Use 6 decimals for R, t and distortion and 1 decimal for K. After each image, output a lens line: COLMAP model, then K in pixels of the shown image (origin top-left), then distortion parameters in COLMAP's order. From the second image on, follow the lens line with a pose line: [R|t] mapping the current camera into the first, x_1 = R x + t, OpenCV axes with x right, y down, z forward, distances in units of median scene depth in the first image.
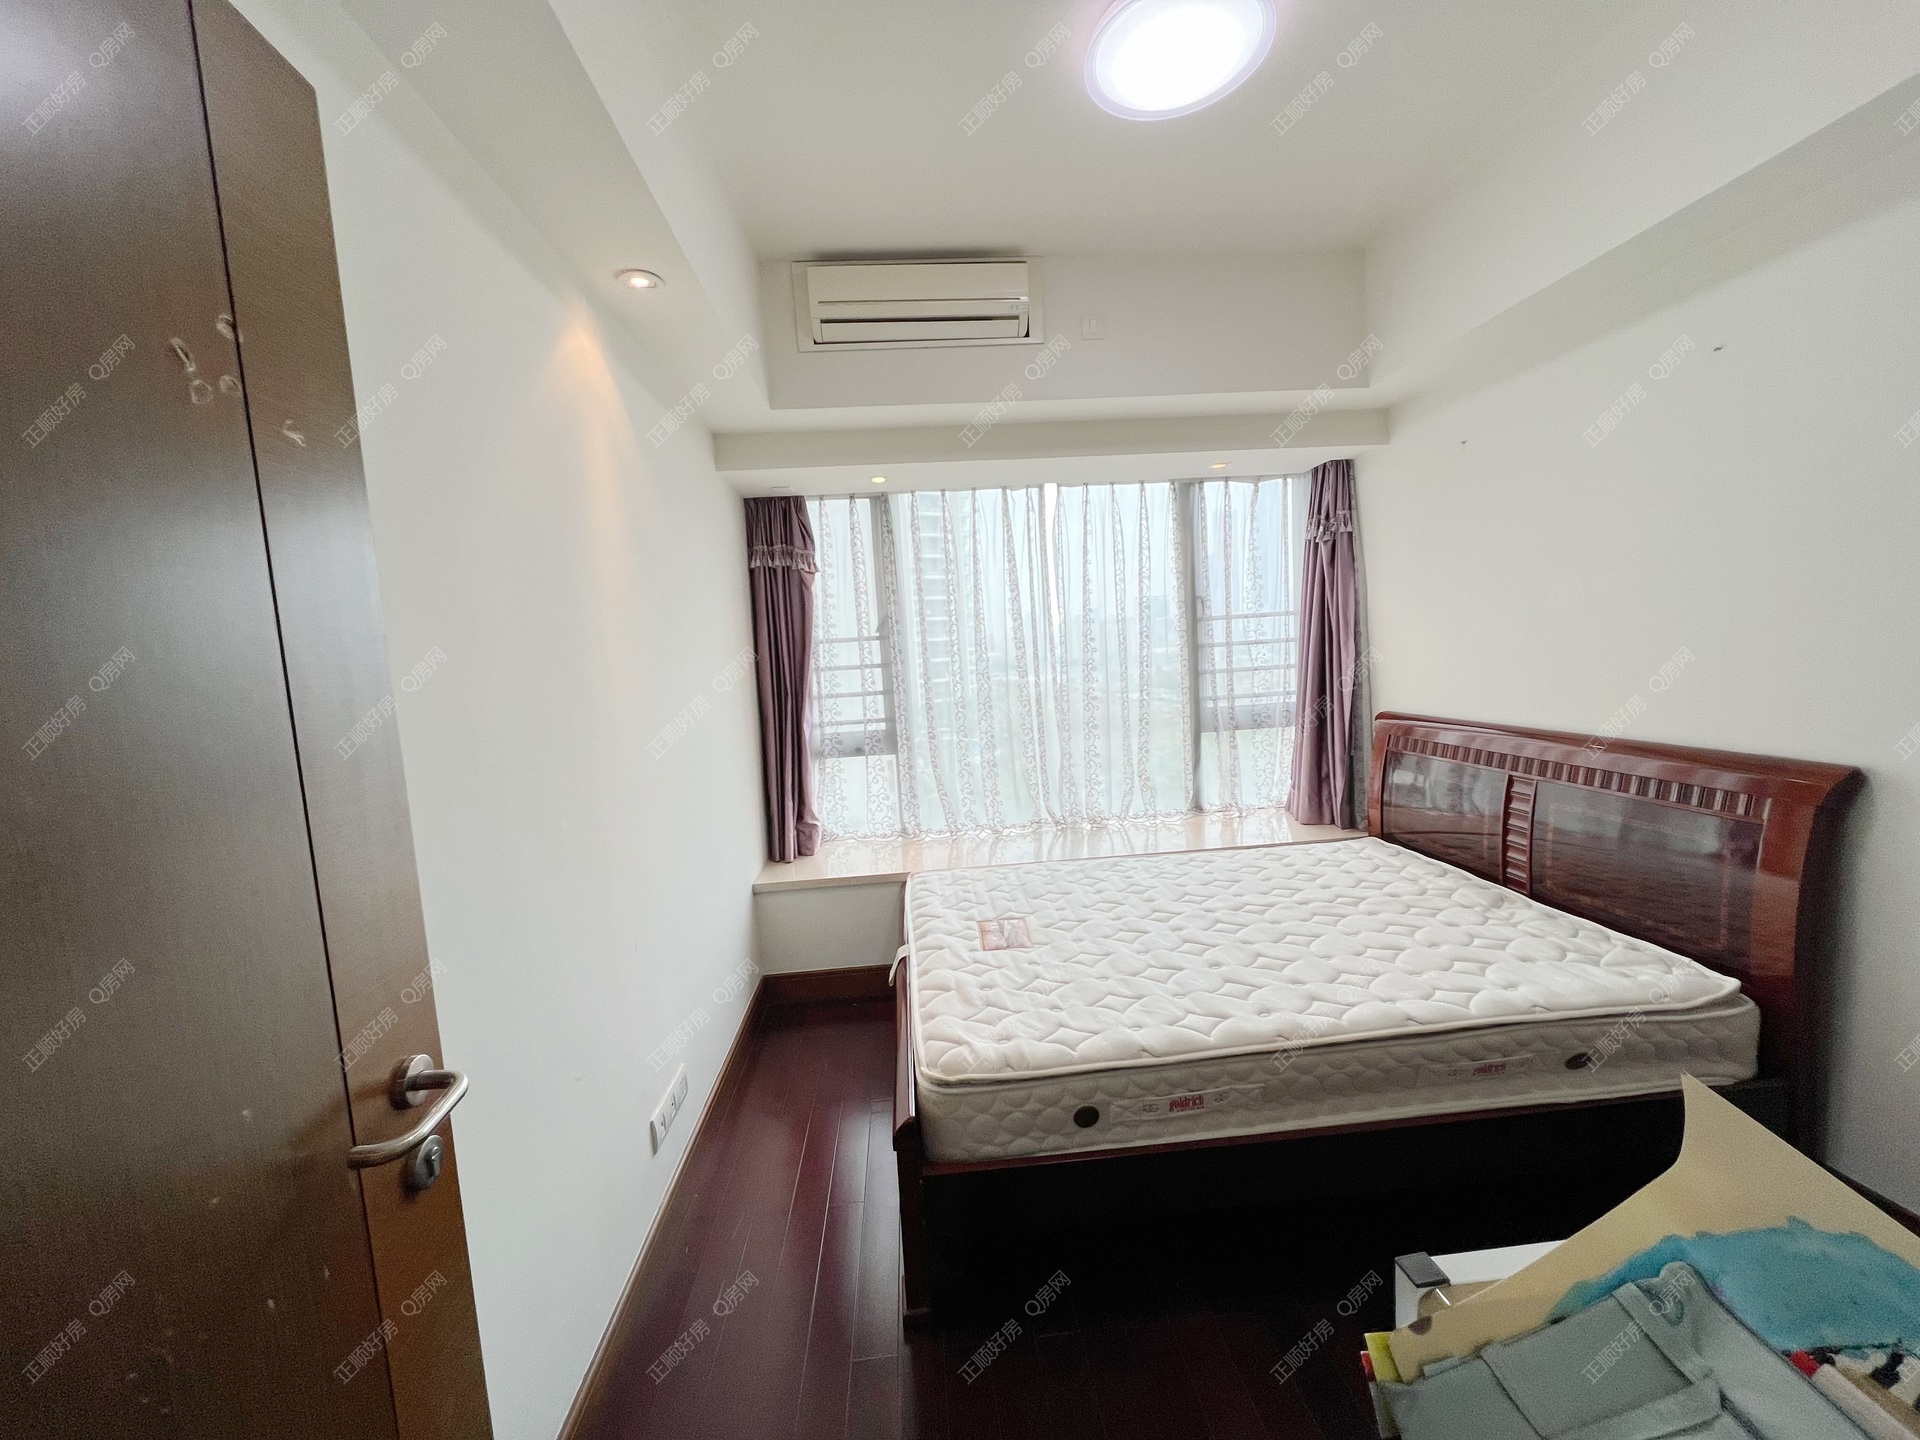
lens RADIAL K [[769.6, 0, 960.0], [0, 769.6, 720.0], [0, 0, 1]] dist [-0.001397, -0.000306]
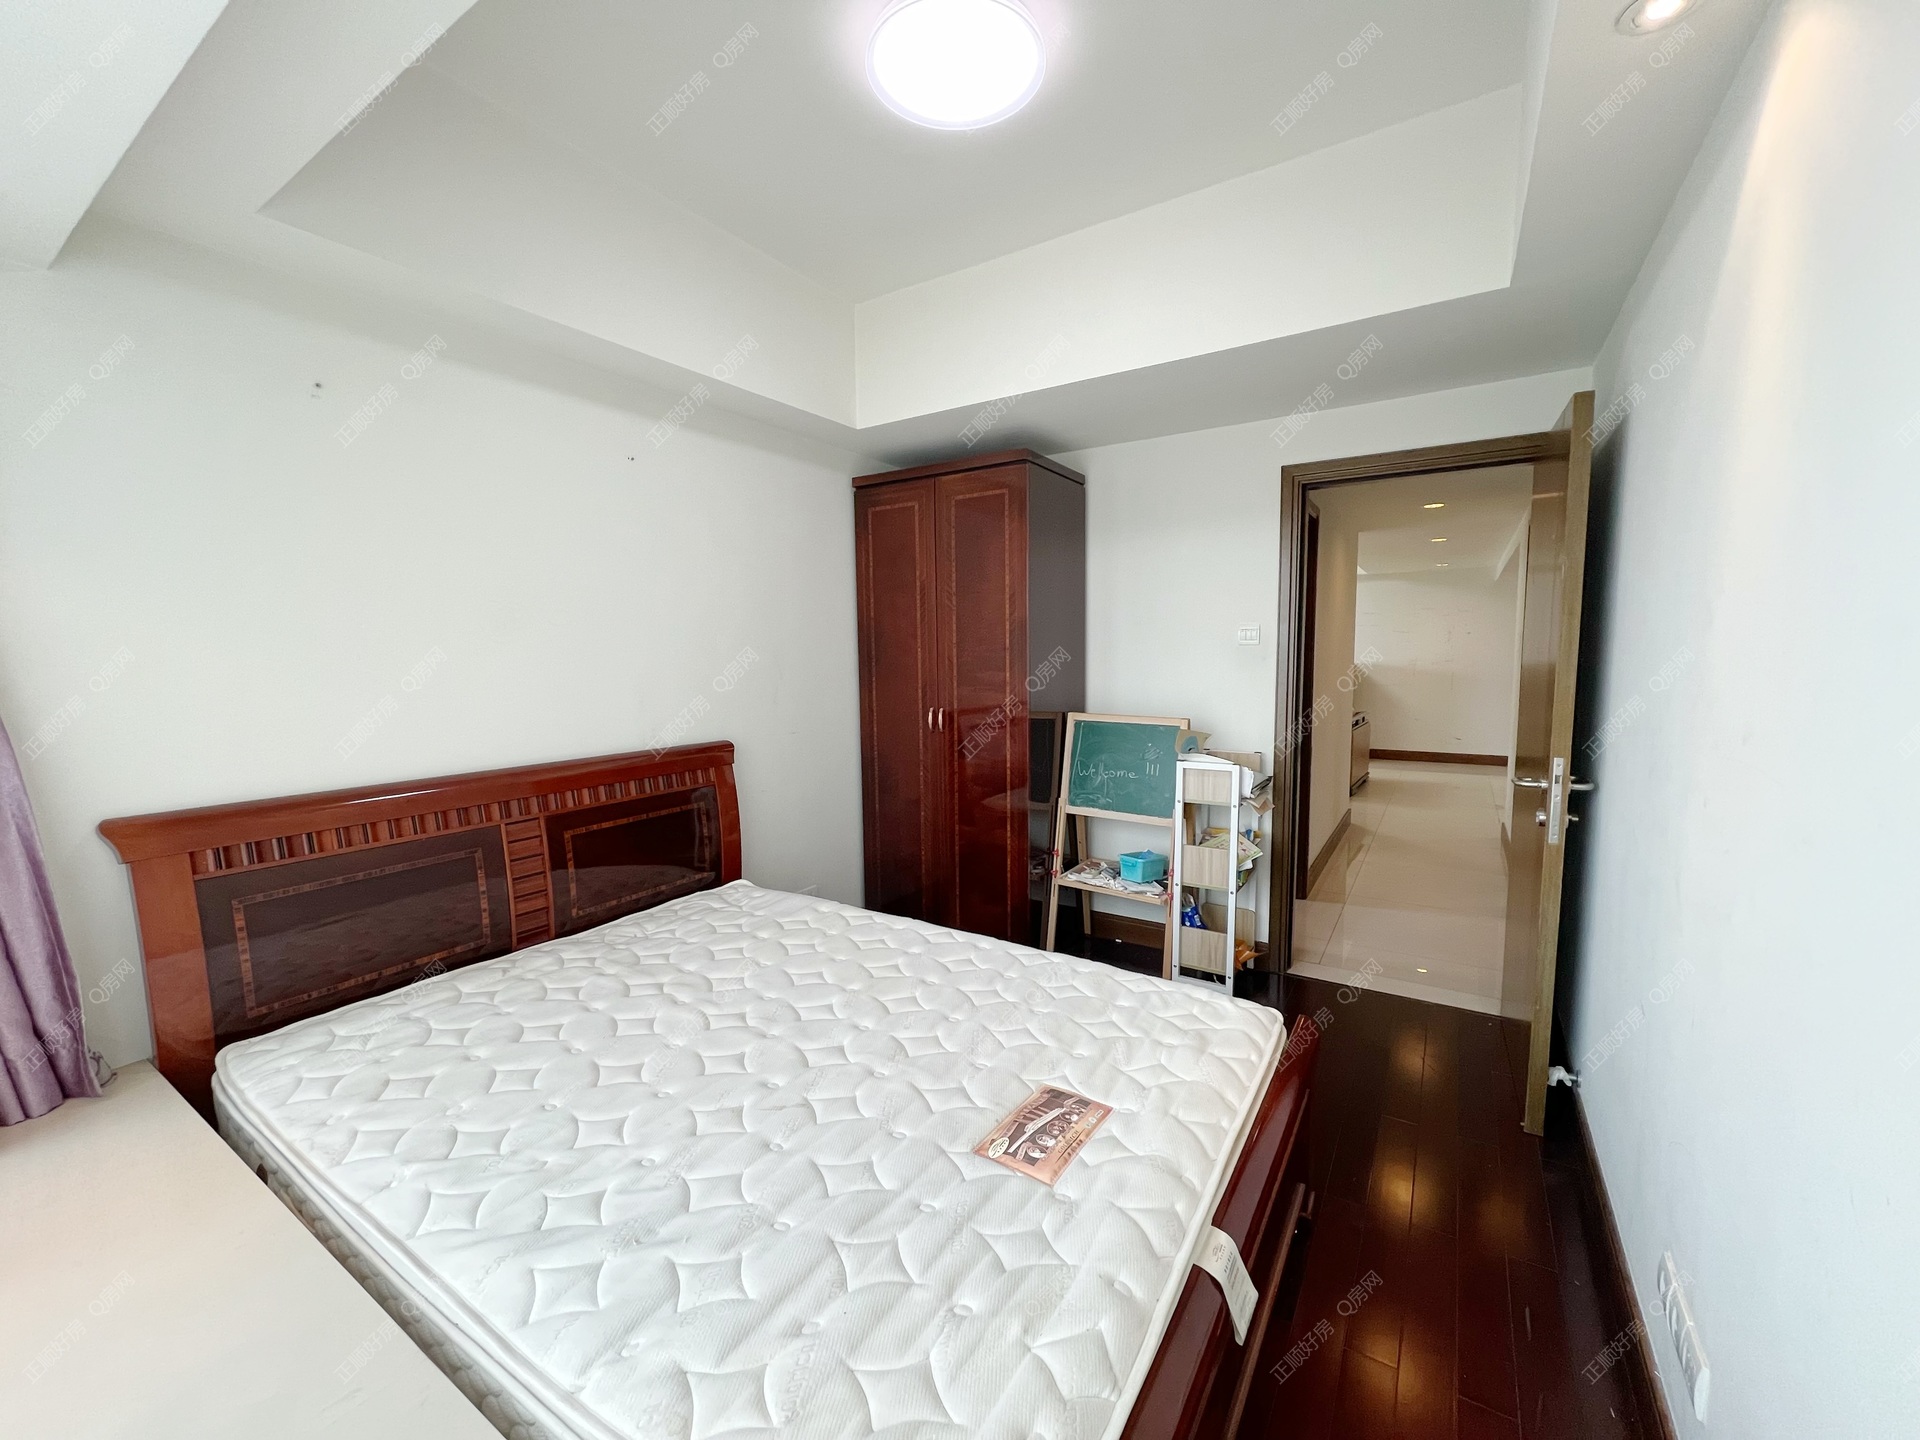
lens RADIAL K [[768.9, 0, 960.0], [0, 768.9, 720.0], [0, 0, 1]] dist [0.000760, 0.000226]
pose [[-0.788049, 0.021024, 0.615253, -0.231236], [0.126197, 0.983709, 0.128026, -0.089331], [-0.602538, 0.178534, -0.777864, 1.368194]]
